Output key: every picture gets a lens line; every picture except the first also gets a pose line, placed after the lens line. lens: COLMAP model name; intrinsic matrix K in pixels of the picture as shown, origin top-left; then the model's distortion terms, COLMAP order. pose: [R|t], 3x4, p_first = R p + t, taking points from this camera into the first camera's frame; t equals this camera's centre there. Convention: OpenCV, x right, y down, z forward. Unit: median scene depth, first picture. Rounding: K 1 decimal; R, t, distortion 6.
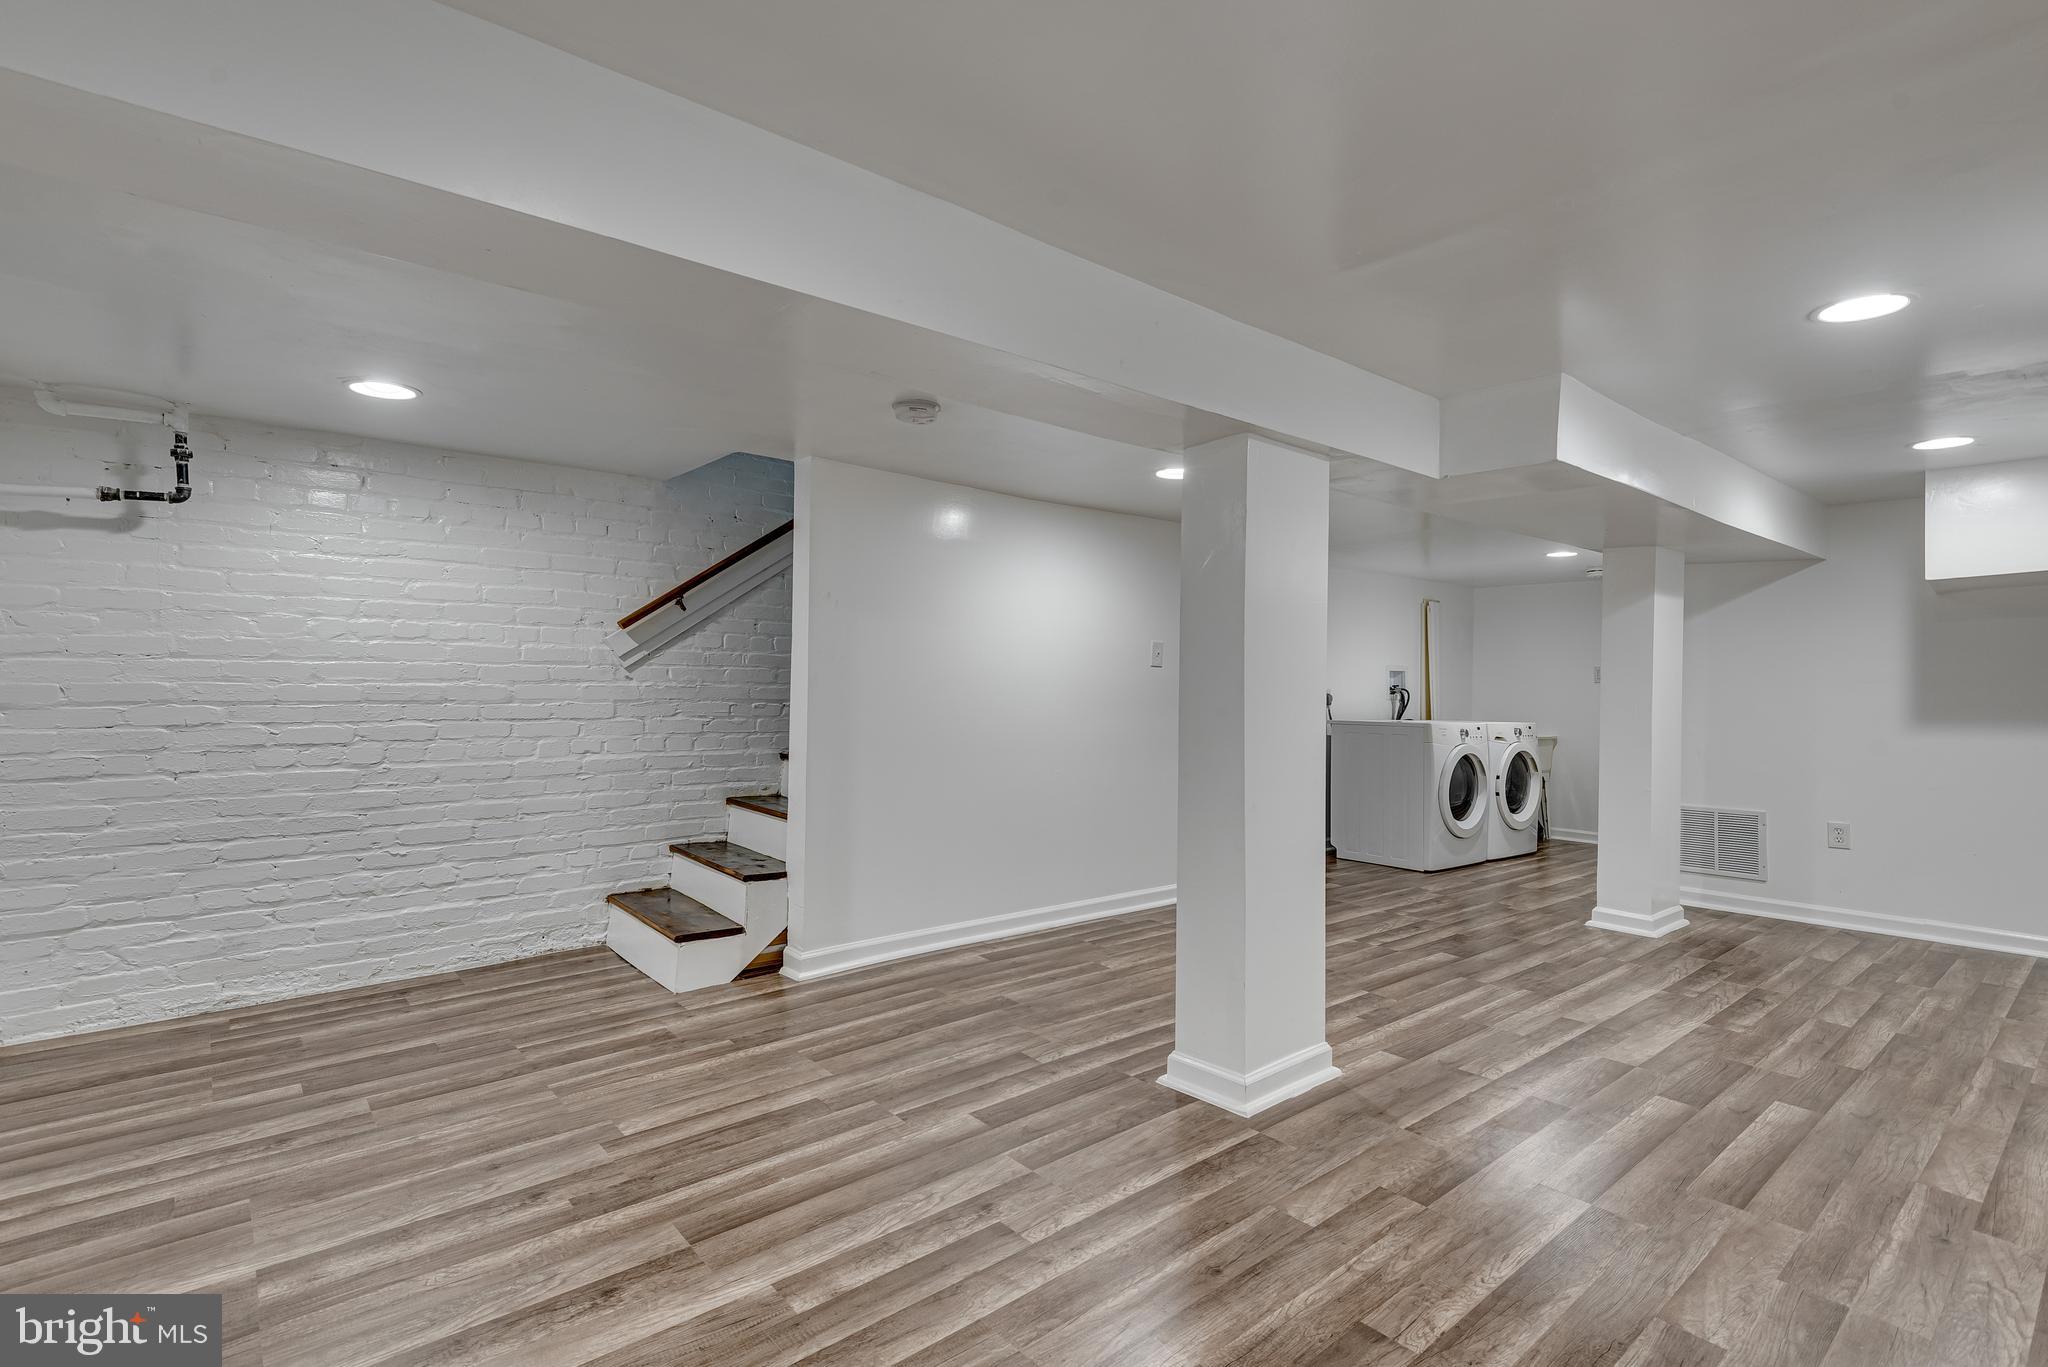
lens RADIAL K [[955.6, 0, 1039.2], [0, 955.6, 677.7], [0, 0, 1]] dist [-0.002577, -0.002672]
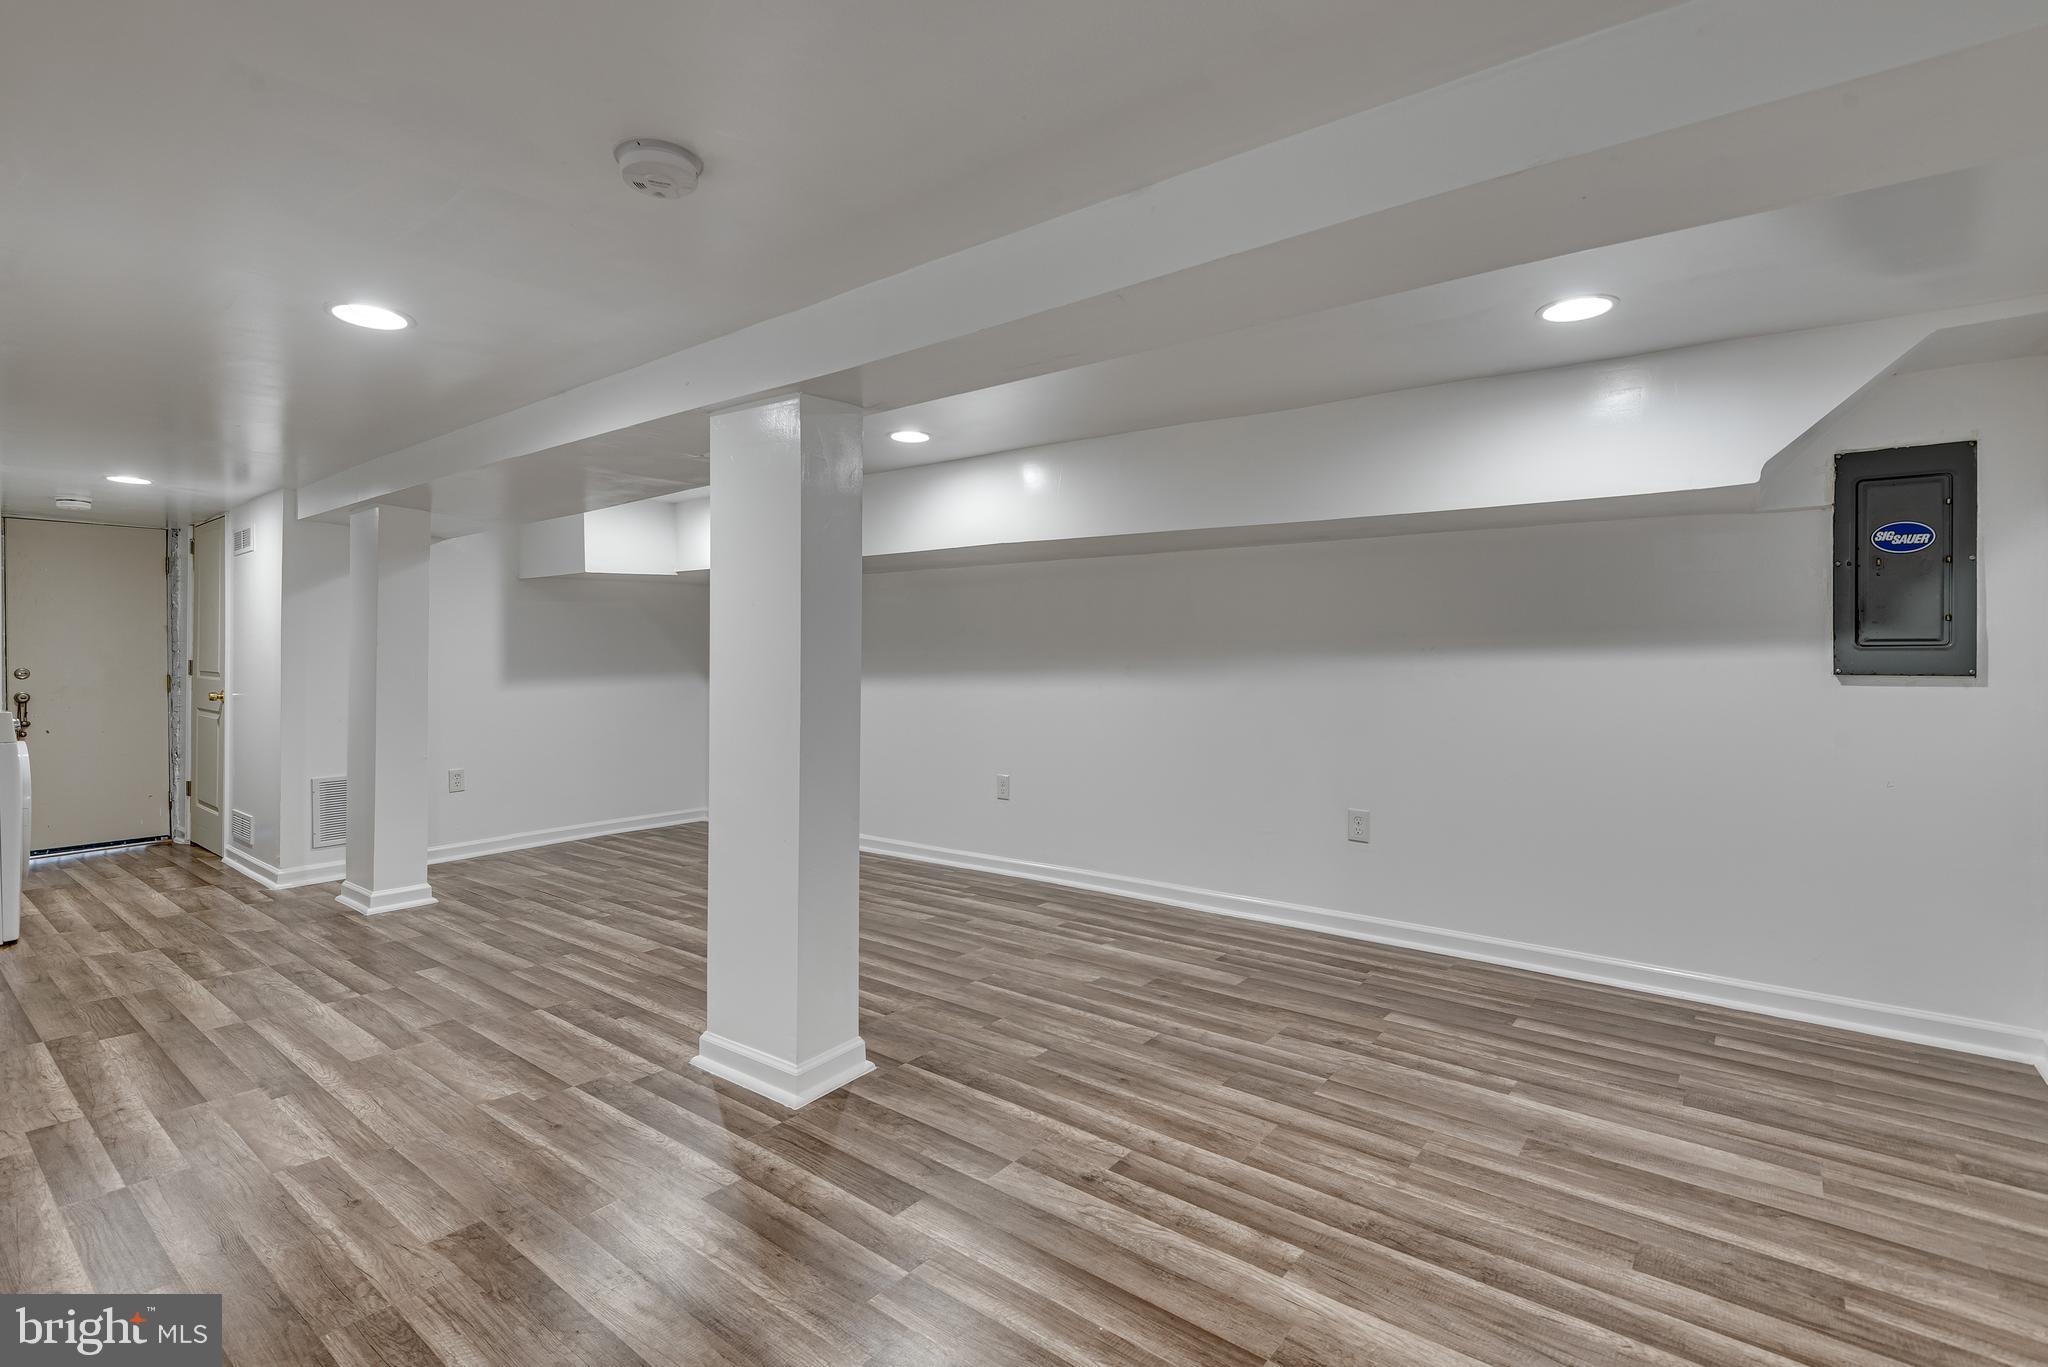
lens RADIAL K [[971.4, 0, 1041.3], [0, 971.4, 668.3], [0, 0, 1]] dist [-0.006823, -0.001065]
pose [[-0.195652, -0.033144, 0.980113, -1.016421], [-0.000639, 0.999433, 0.033670, -0.018139], [-0.980673, 0.005962, -0.195562, 1.228614]]
